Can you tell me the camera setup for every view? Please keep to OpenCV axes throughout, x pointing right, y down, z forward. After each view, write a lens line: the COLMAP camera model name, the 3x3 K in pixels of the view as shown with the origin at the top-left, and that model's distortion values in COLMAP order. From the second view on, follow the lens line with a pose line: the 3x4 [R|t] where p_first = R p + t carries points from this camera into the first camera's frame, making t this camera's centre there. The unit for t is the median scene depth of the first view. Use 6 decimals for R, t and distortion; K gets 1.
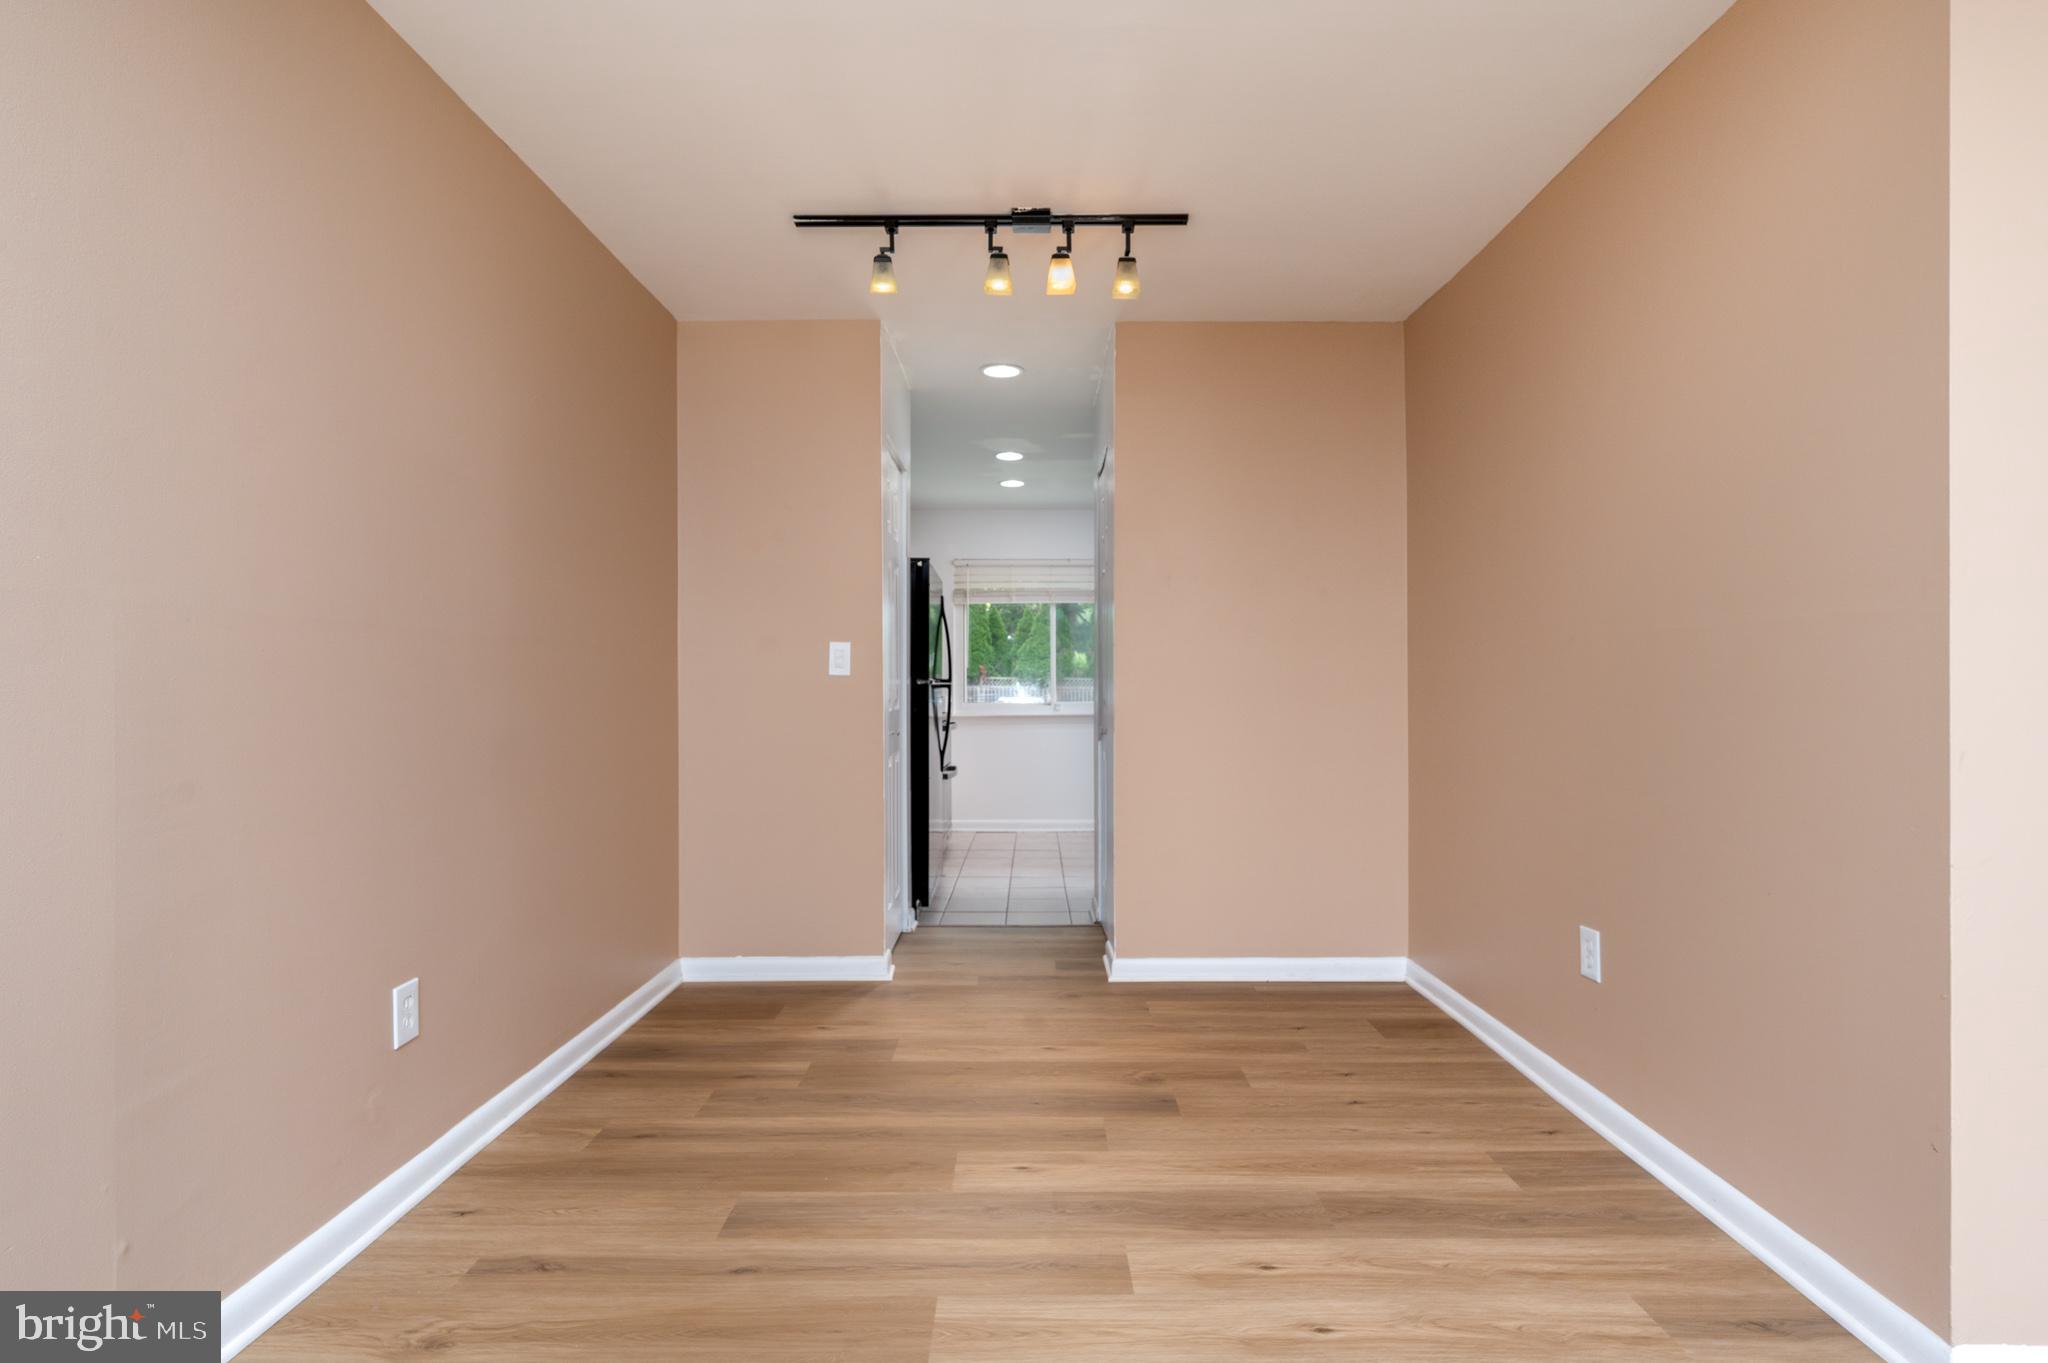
lens RADIAL K [[998.0, 0, 1029.6], [0, 998.0, 692.6], [0, 0, 1]] dist [-0.000843, -0.000096]
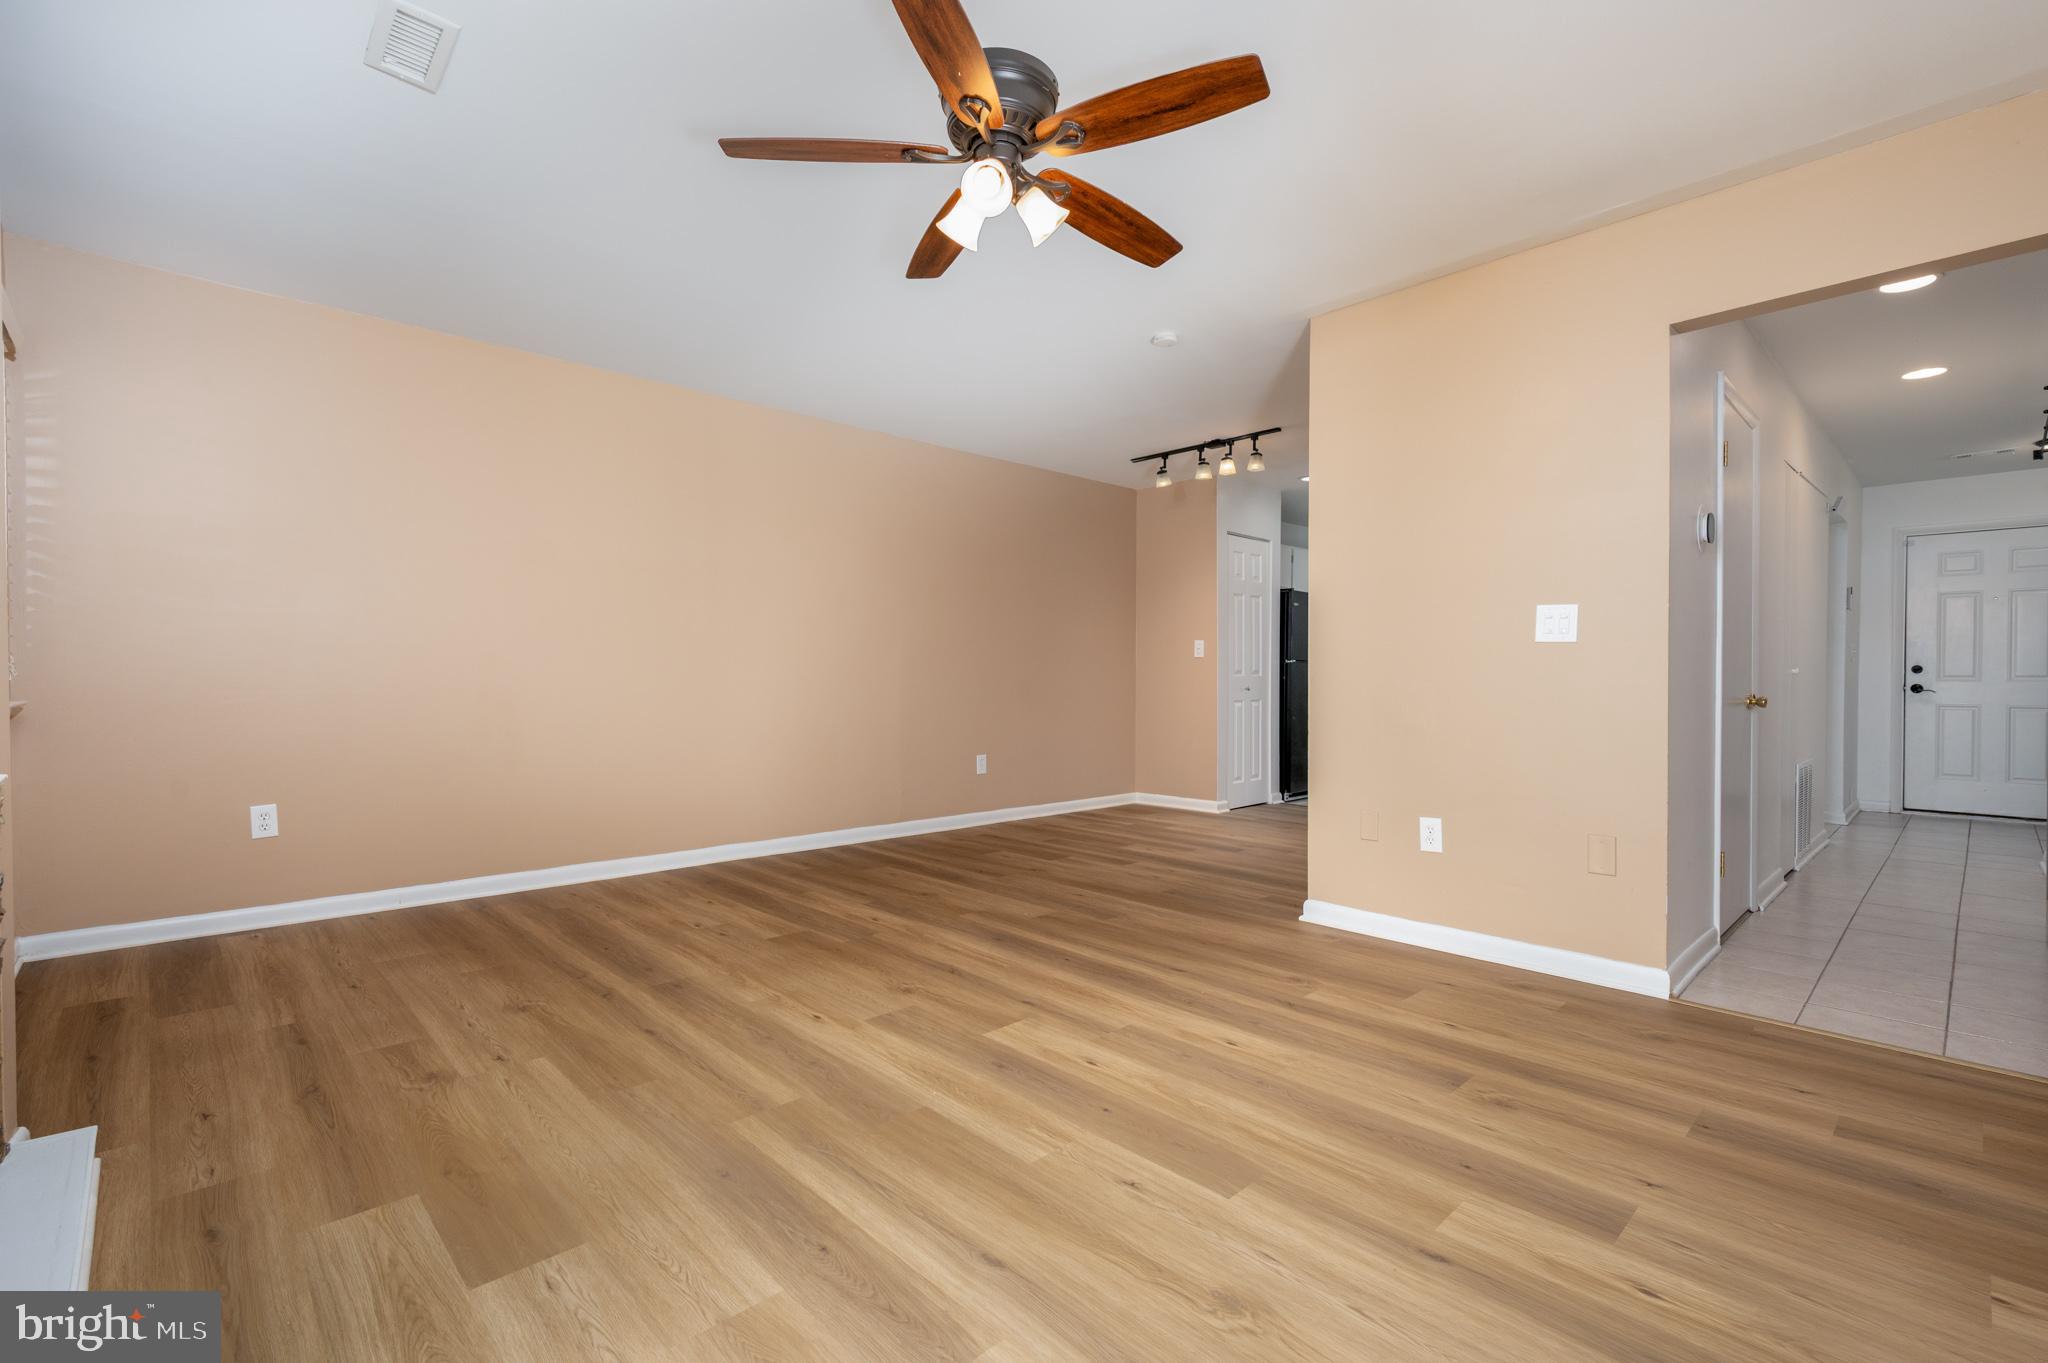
lens RADIAL K [[915.6, 0, 1024.6], [0, 915.6, 690.1], [0, 0, 1]] dist [-0.001168, 0.000483]
pose [[0.688186, 0.013063, -0.725416, 1.163142], [-0.005673, 0.999904, 0.012624, 0.035601], [0.725512, -0.004572, 0.688194, -0.661468]]
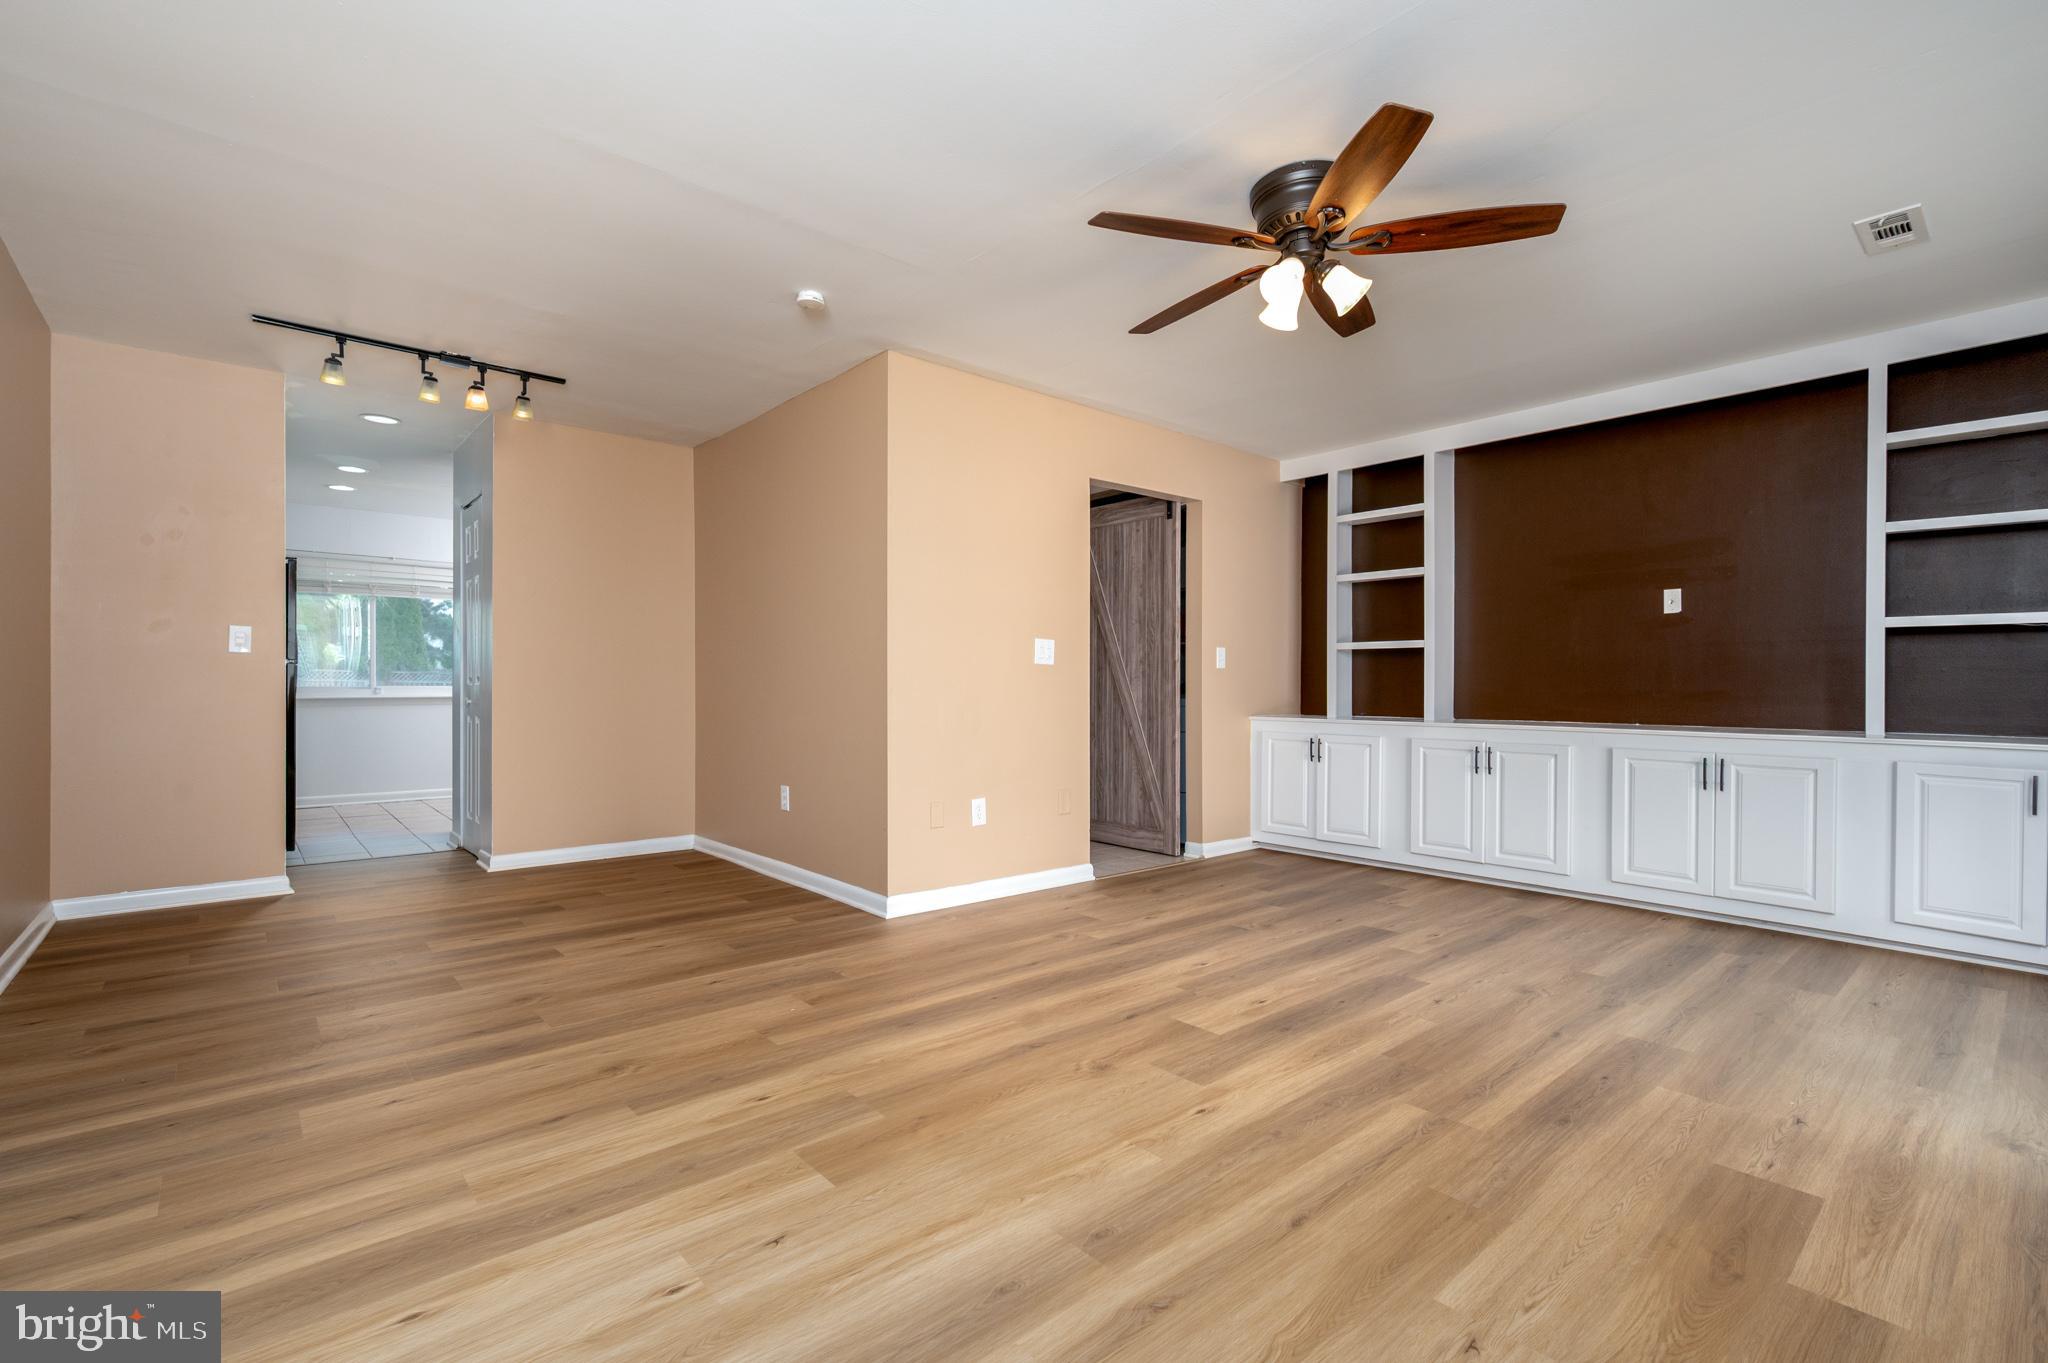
lens RADIAL K [[915.6, 0, 1024.6], [0, 915.6, 690.1], [0, 0, 1]] dist [-0.001168, 0.000483]
pose [[0.754935, 0.002080, 0.655796, -0.261747], [-0.002628, 0.999997, -0.000147, 0.035013], [-0.655794, -0.001613, 0.754938, -0.647997]]
